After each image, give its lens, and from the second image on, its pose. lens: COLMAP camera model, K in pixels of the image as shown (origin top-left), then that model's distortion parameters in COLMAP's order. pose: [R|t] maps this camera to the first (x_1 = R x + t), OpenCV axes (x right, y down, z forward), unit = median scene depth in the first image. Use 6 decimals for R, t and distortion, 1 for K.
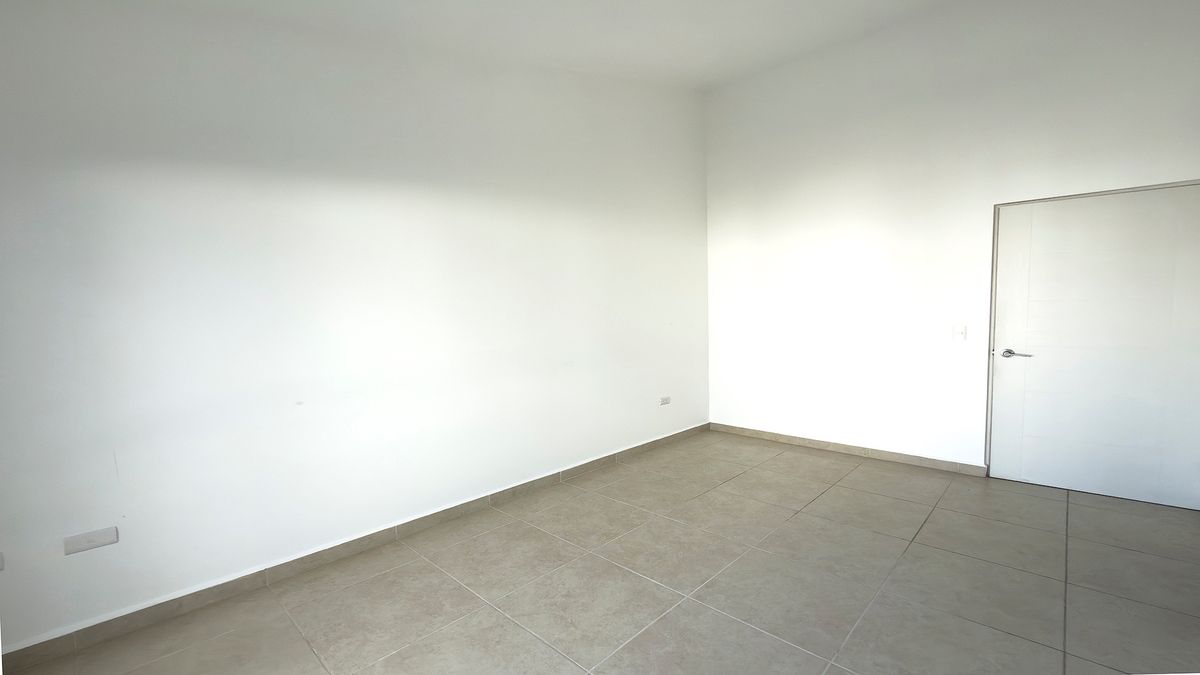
lens RADIAL K [[509.2, 0, 601.0], [0, 509.2, 336.4], [0, 0, 1]] dist [-0.006749, -0.000476]
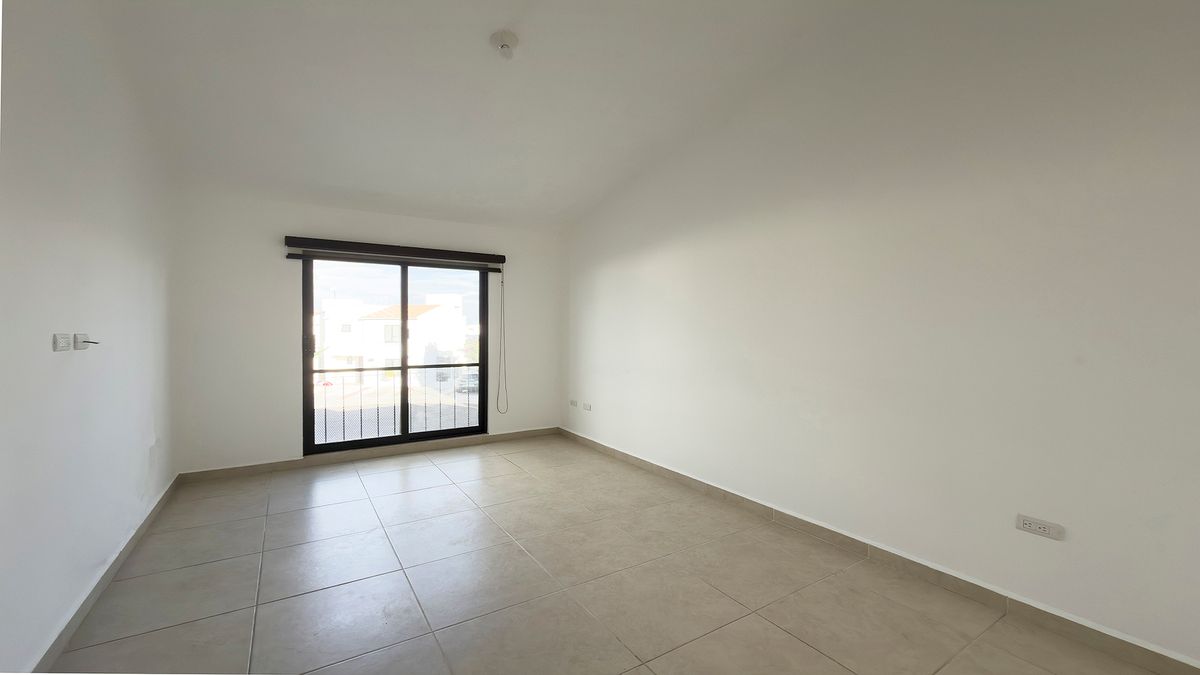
lens RADIAL K [[509.2, 0, 599.4], [0, 509.2, 331.4], [0, 0, 1]] dist [-0.006749, -0.000476]
pose [[-0.272126, 0.018356, -0.962087, 1.035896], [-0.053629, 0.997975, 0.034210, -0.061444], [0.960766, 0.060905, -0.270590, 1.168030]]
